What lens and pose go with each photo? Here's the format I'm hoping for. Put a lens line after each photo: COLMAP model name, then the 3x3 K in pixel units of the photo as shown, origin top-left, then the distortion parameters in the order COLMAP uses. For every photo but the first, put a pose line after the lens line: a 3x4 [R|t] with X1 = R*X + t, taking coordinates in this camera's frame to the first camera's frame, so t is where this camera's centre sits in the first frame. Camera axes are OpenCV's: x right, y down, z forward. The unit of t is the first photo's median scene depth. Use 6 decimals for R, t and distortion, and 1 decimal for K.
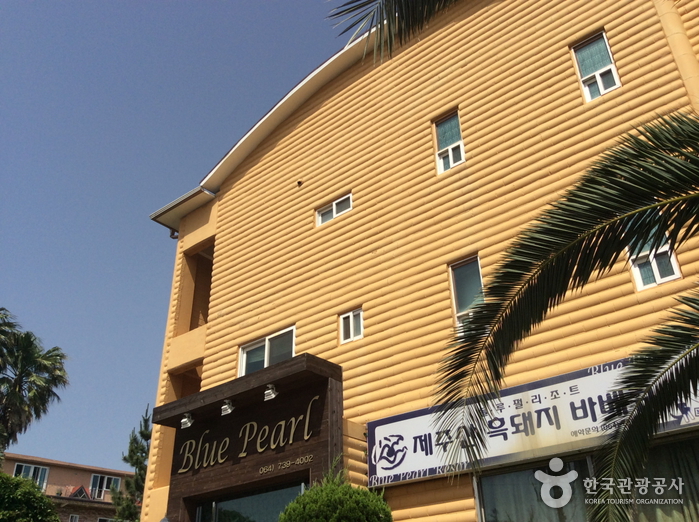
lens RADIAL K [[657.5, 0, 349.5], [0, 657.5, 261.0], [0, 0, 1]] dist [0.004380, 0.001362]
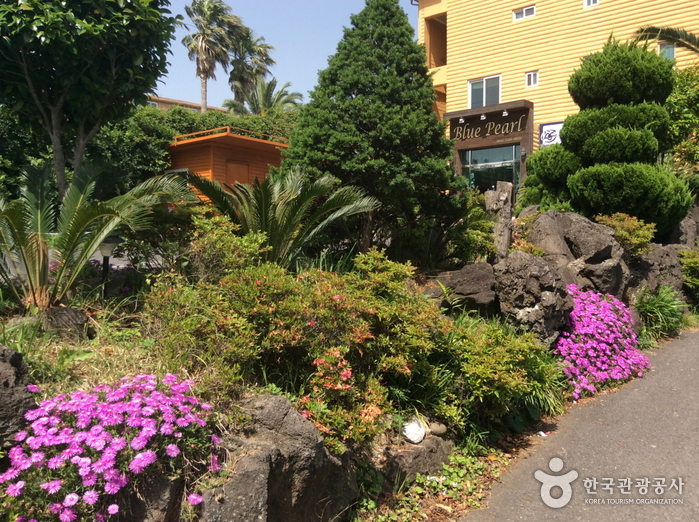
lens RADIAL K [[670.9, 0, 349.5], [0, 670.9, 261.0], [0, 0, 1]] dist [0.090373, 0.000896]
pose [[0.999500, 0.029013, -0.012549, -0.585198], [-0.018510, 0.858986, 0.511664, -0.558468], [0.025625, -0.511176, 0.859094, -1.377680]]
